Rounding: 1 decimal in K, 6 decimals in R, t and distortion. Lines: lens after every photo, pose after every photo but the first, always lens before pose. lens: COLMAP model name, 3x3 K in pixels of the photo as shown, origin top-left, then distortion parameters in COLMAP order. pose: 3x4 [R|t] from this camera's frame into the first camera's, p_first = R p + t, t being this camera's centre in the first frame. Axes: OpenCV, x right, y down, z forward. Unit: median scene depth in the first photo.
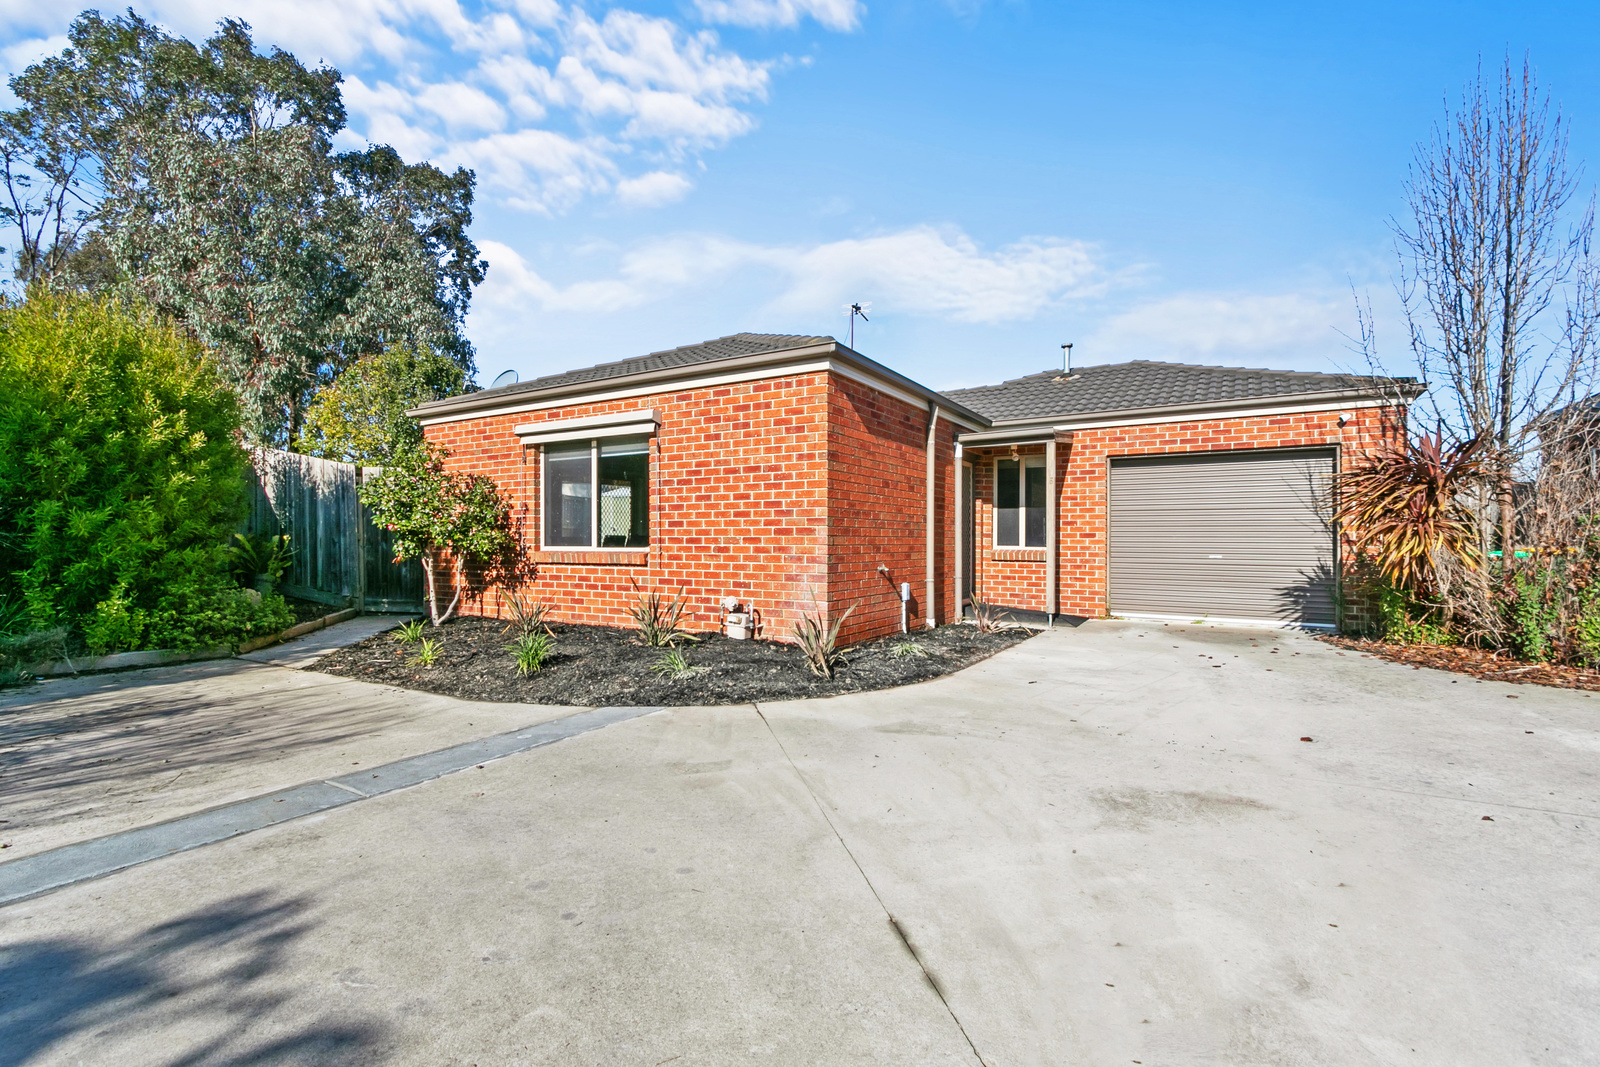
lens RADIAL K [[728.9, 0, 811.8], [0, 728.9, 533.8], [0, 0, 1]] dist [0.011903, -0.004620]
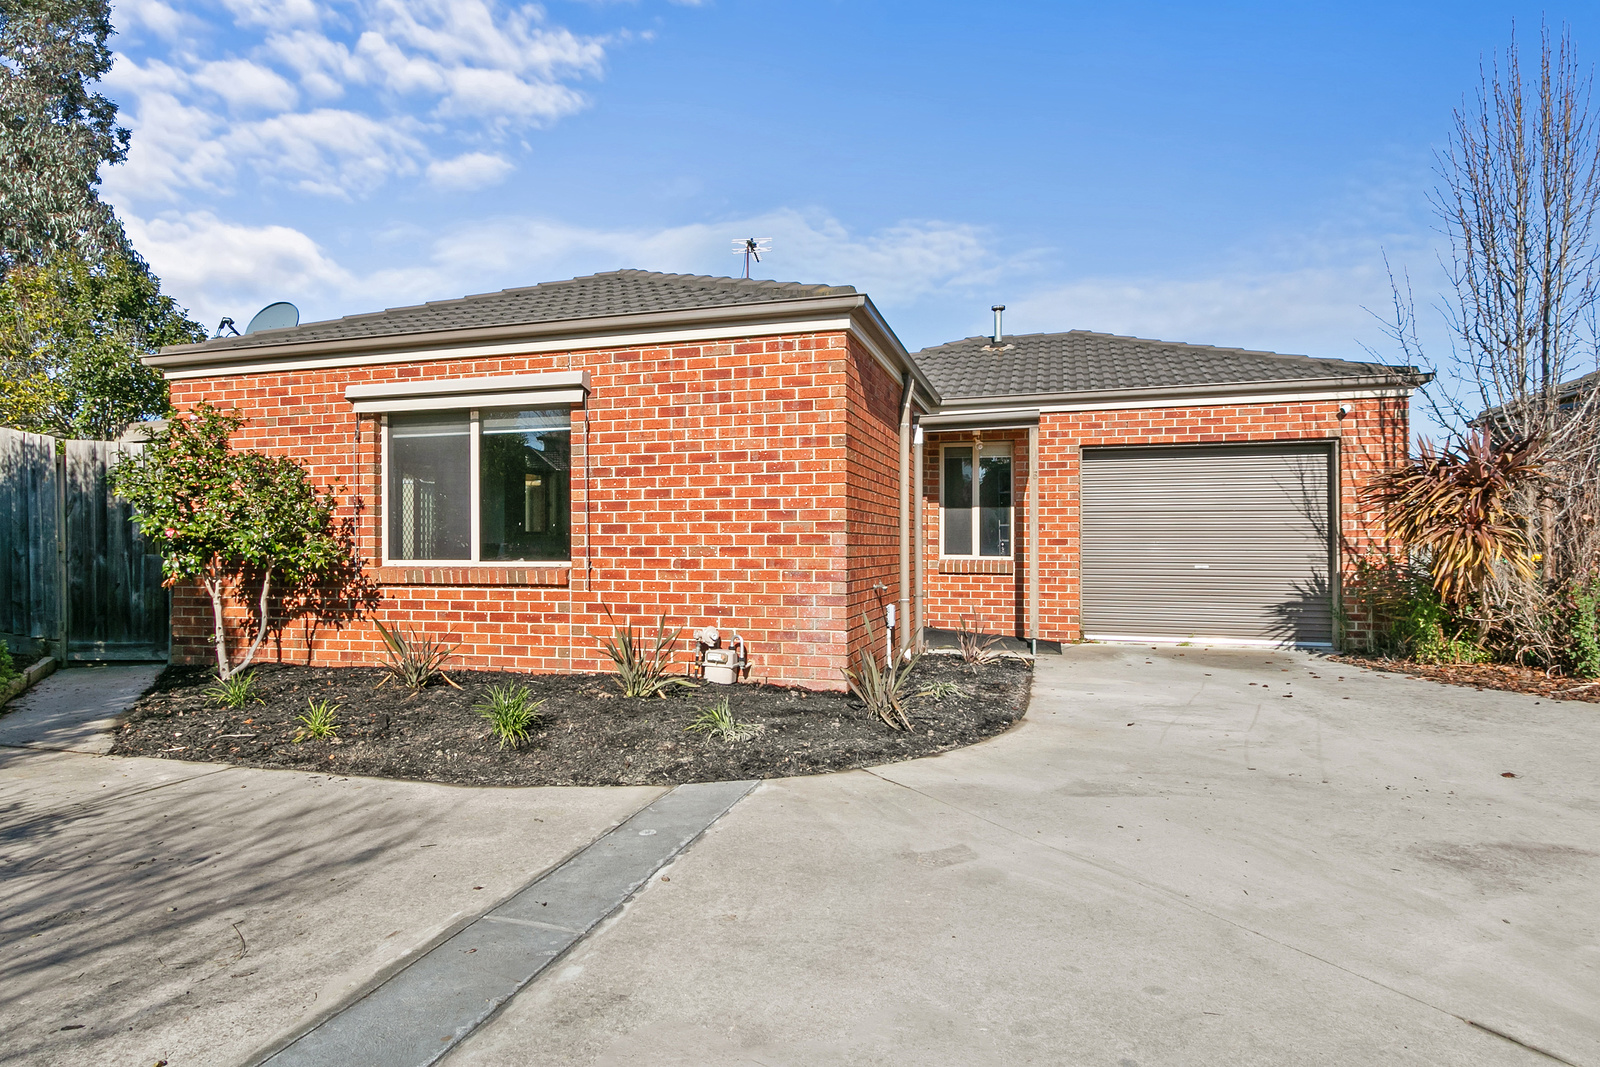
lens RADIAL K [[947.4, 0, 858.0], [0, 947.4, 537.6], [0, 0, 1]] dist [0.007341, -0.002028]
pose [[0.975289, -0.000449, 0.220934, -0.166822], [0.000682, 0.999999, -0.000978, -0.004034], [-0.220933, 0.001104, 0.975288, 0.021093]]
